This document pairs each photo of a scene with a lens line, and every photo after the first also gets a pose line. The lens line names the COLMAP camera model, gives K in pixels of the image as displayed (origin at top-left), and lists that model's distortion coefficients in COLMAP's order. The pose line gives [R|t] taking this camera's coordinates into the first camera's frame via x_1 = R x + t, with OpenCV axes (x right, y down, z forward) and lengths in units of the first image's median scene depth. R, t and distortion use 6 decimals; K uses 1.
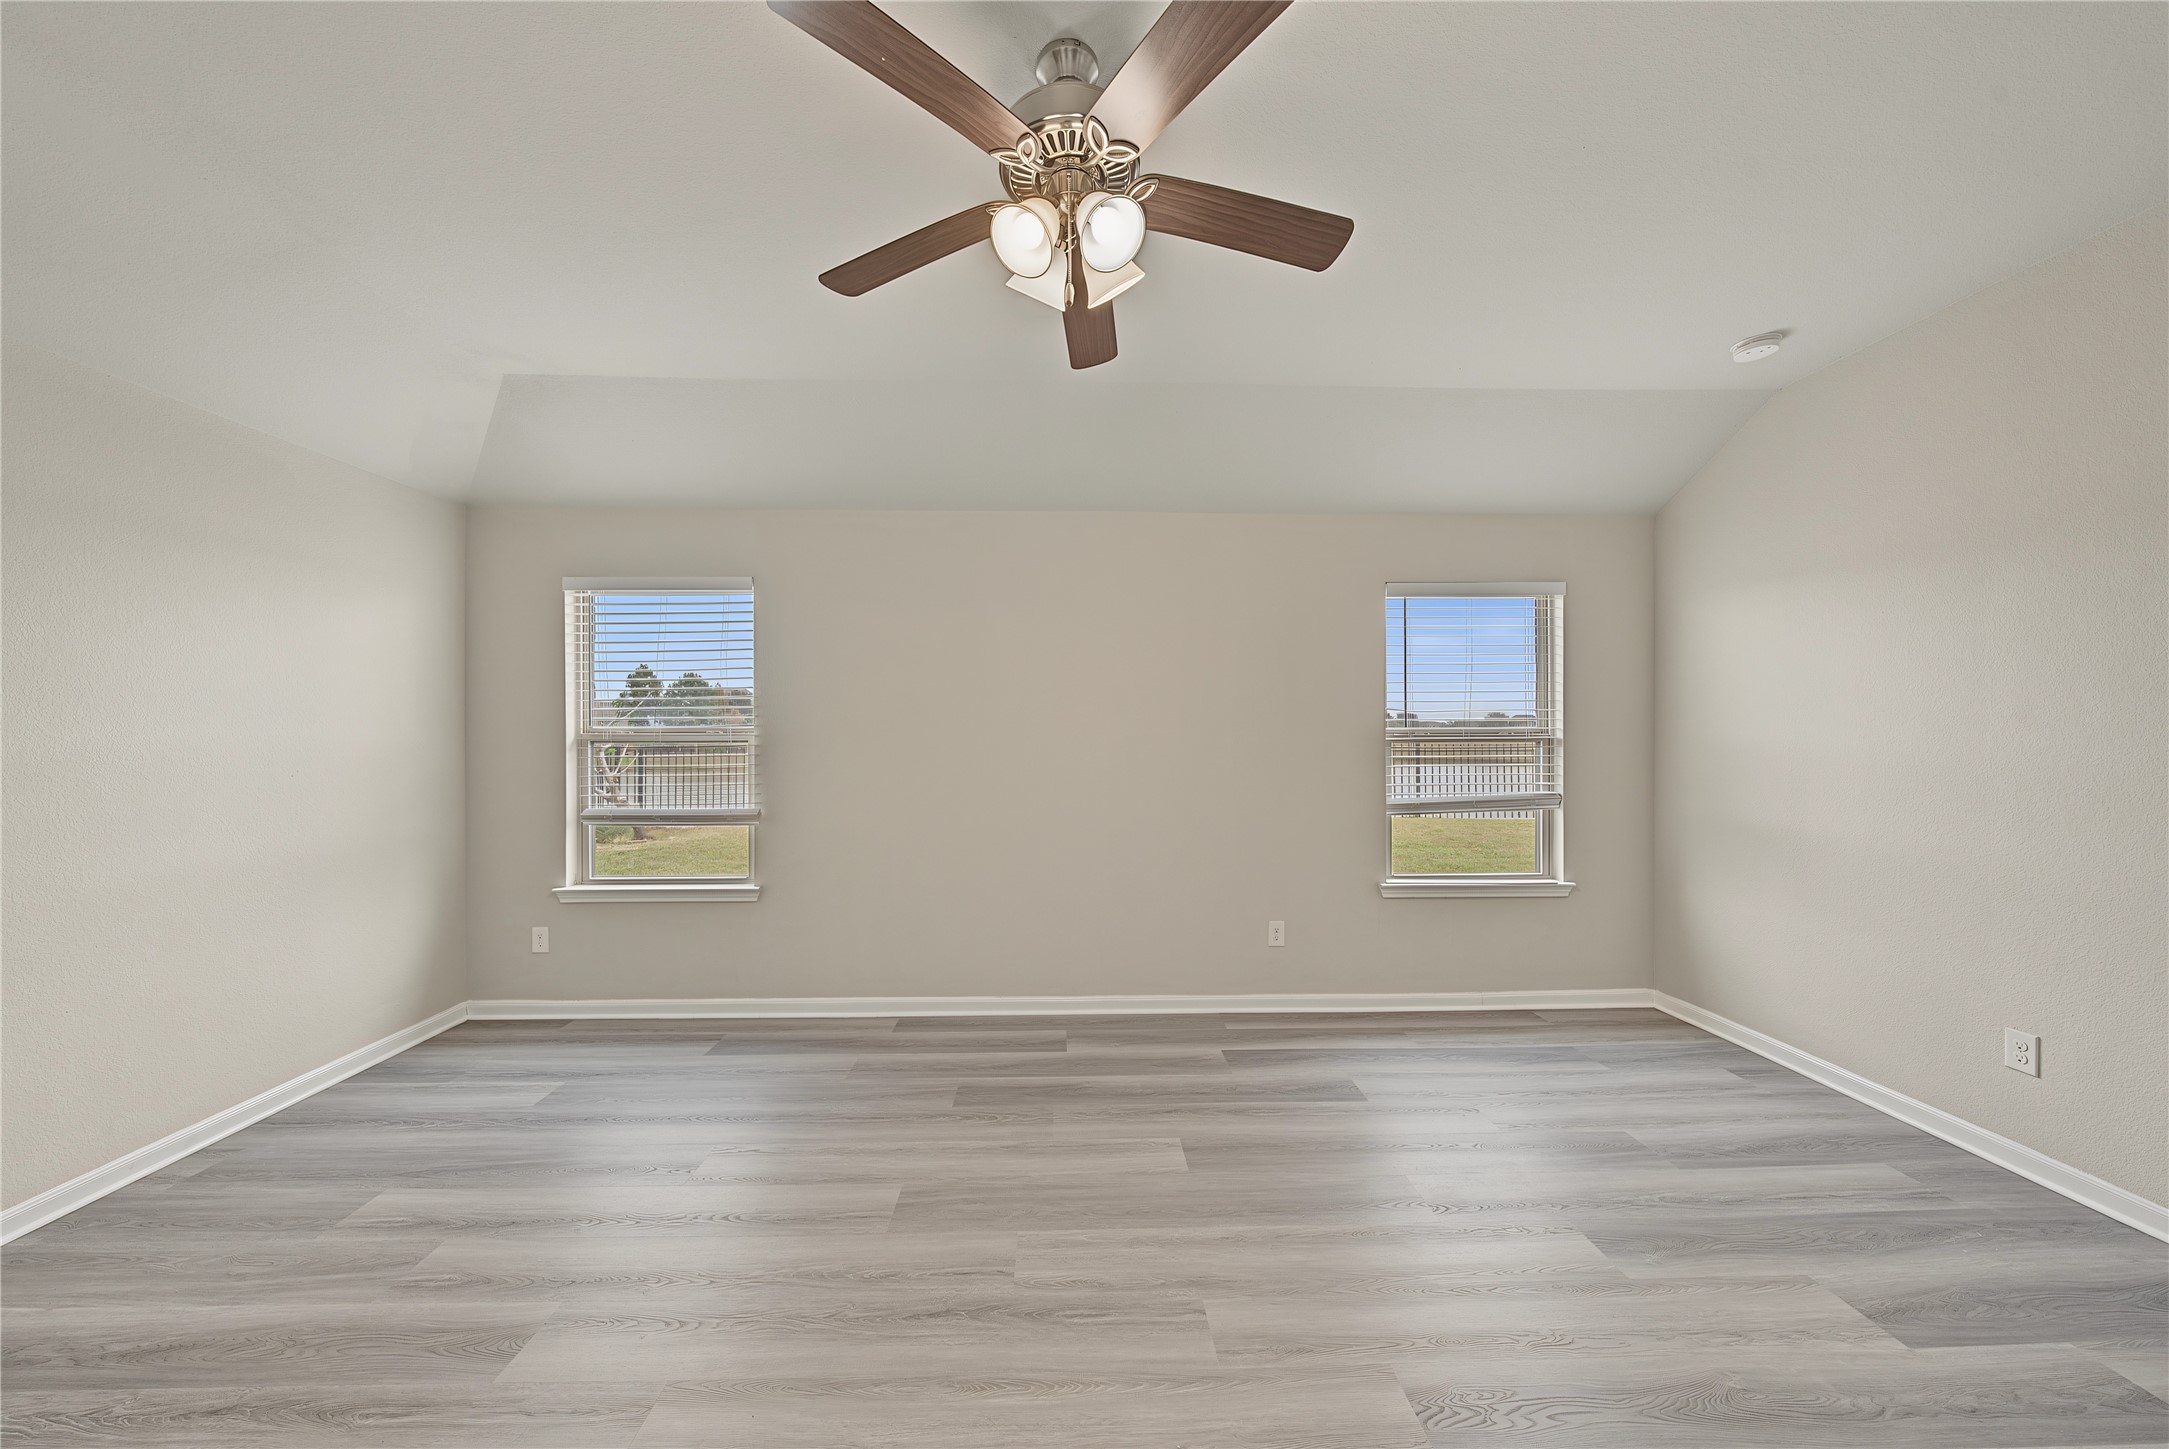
lens RADIAL K [[753.9, 0, 1078.7], [0, 753.9, 725.1], [0, 0, 1]] dist [-0.008189, 0.000534]
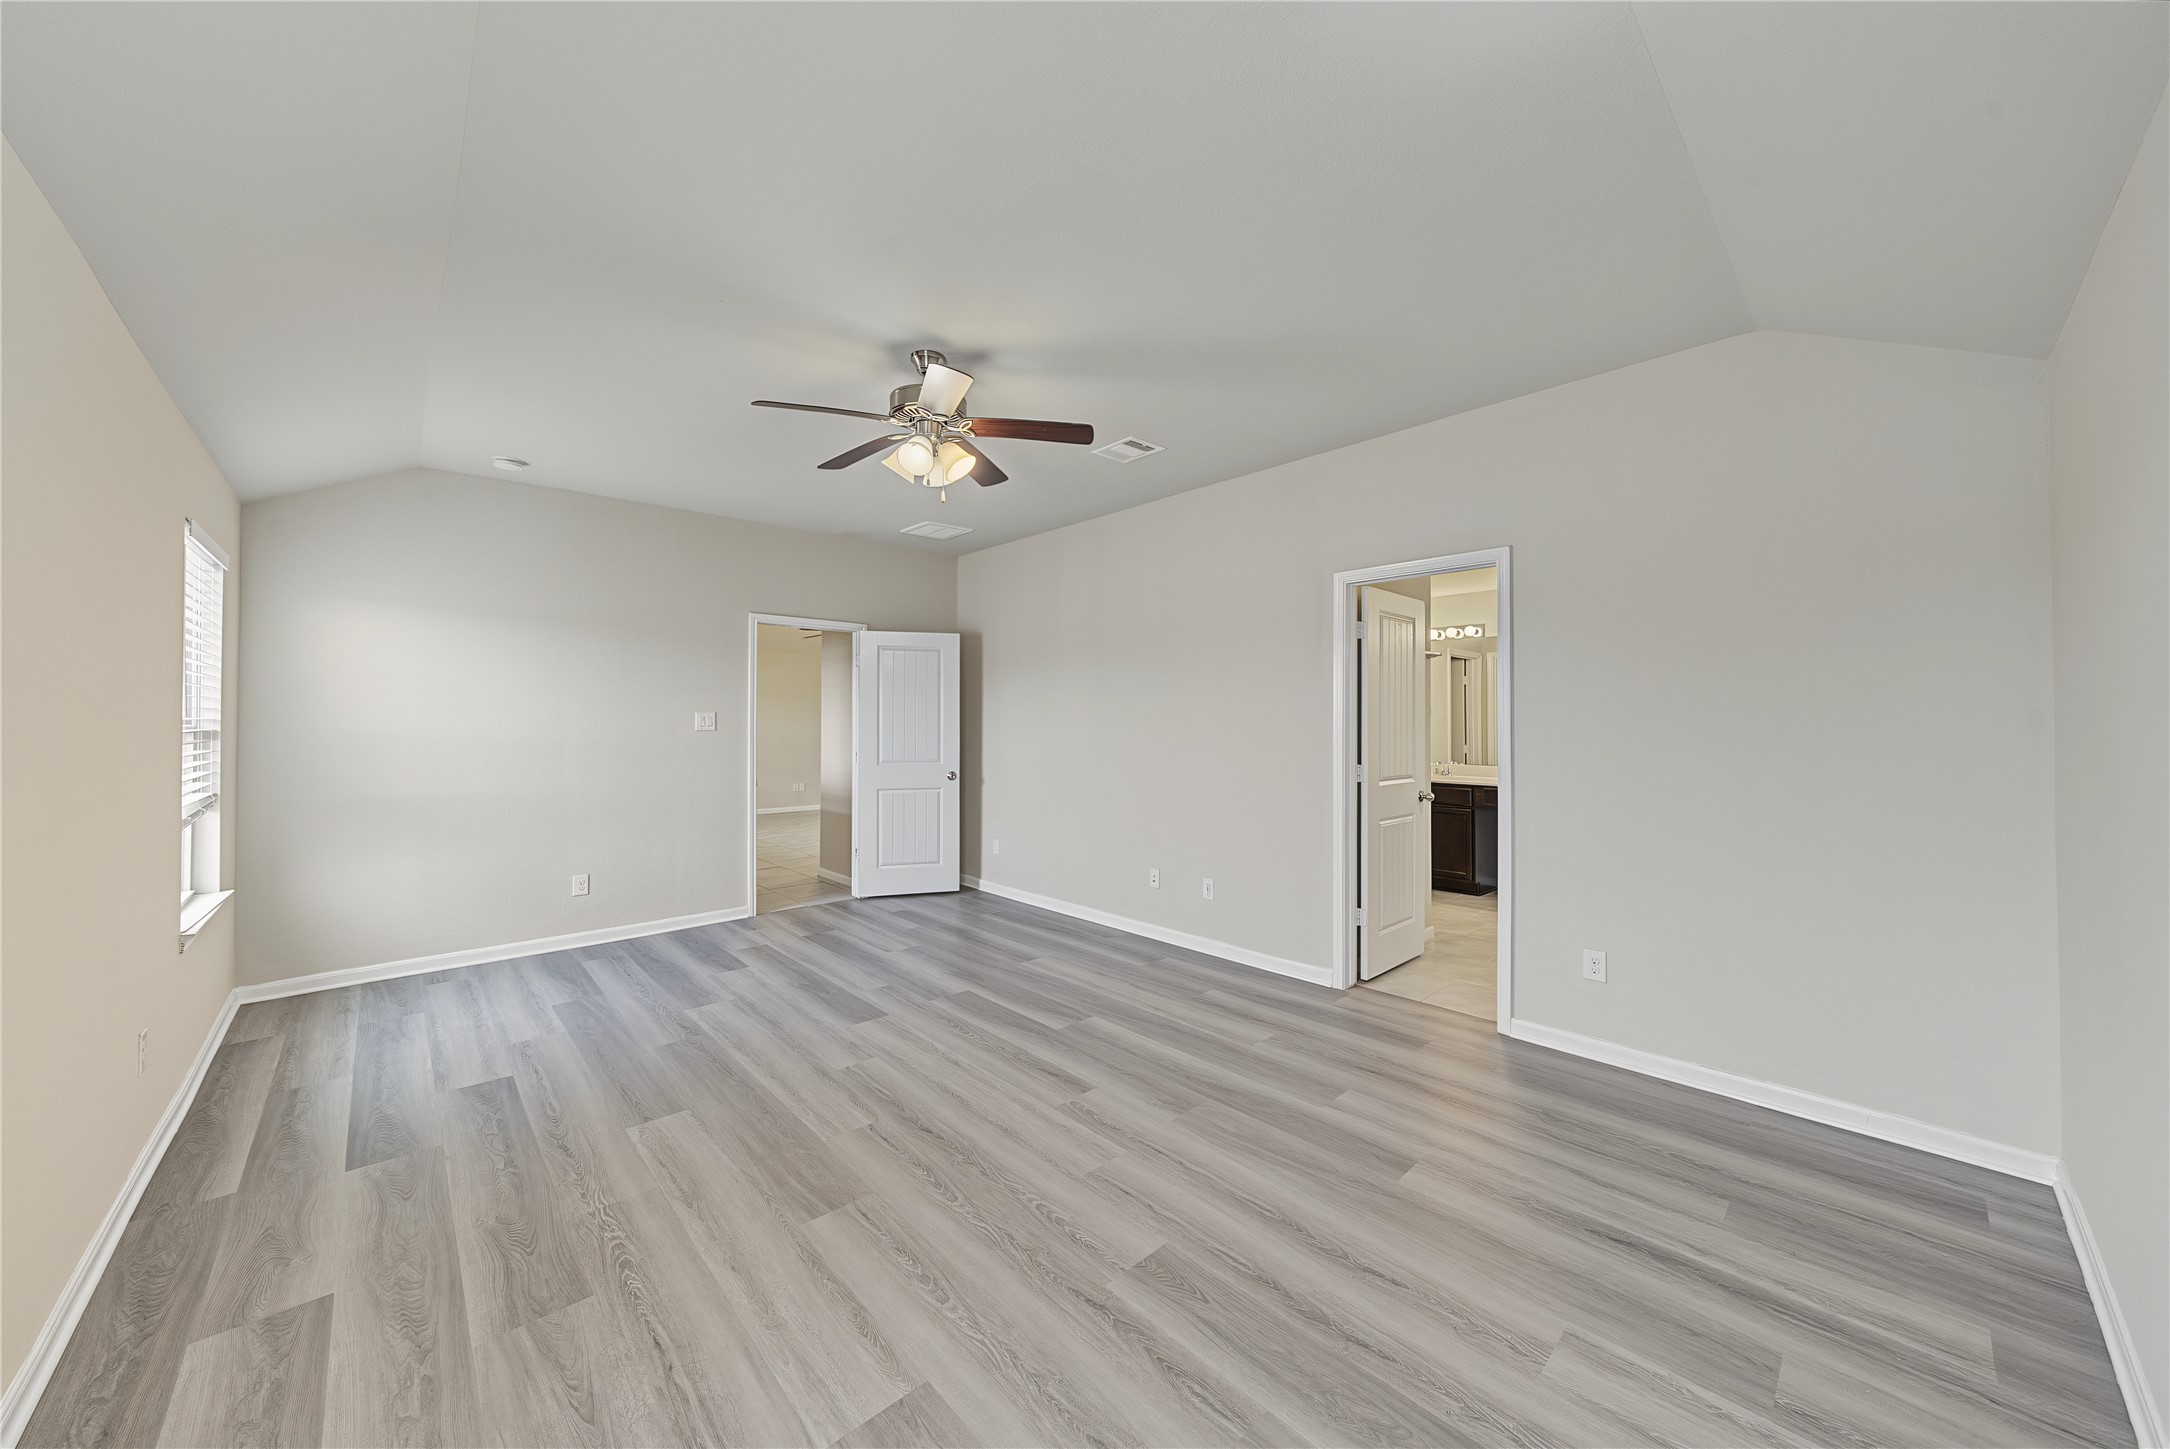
lens RADIAL K [[754.2, 0, 1094.8], [0, 754.2, 716.6], [0, 0, 1]] dist [-0.008189, 0.000534]
pose [[-0.670356, 0.008346, 0.741993, -0.831390], [-0.001189, 0.999923, -0.012321, 0.011876], [-0.742039, -0.009142, -0.670295, 0.982389]]
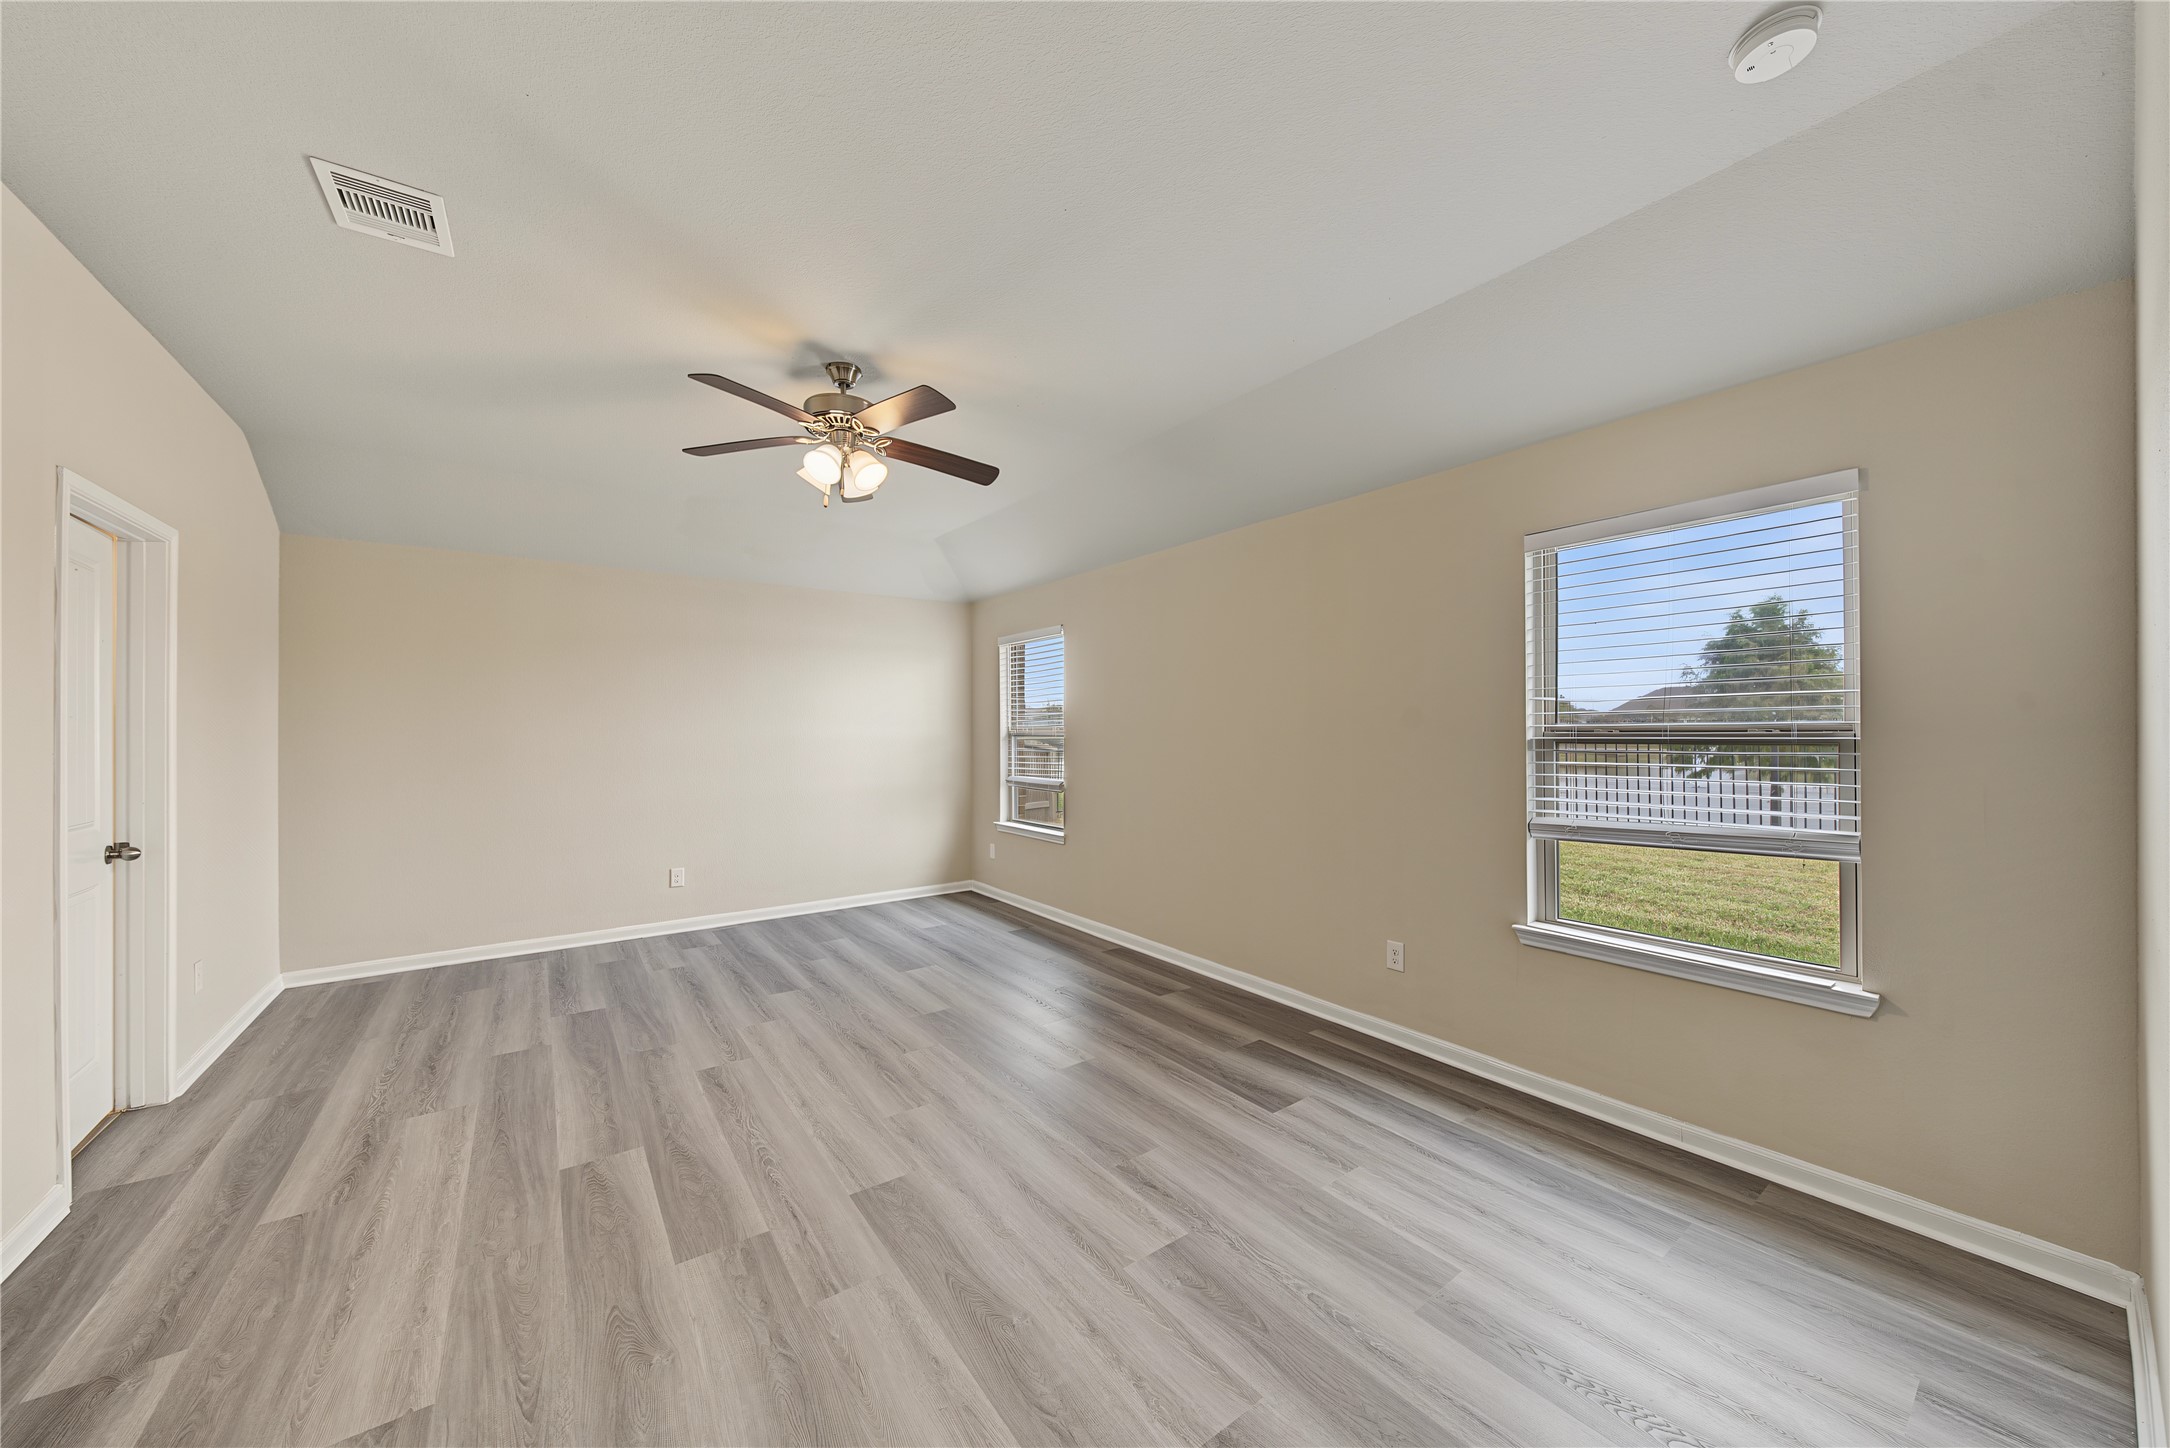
lens RADIAL K [[754.2, 0, 1089.6], [0, 754.2, 733.1], [0, 0, 1]] dist [-0.008189, 0.000534]
pose [[0.573732, 0.004064, -0.819033, 0.926344], [0.005459, 0.999947, 0.008786, 0.004623], [0.819025, -0.009512, 0.573679, 0.232994]]
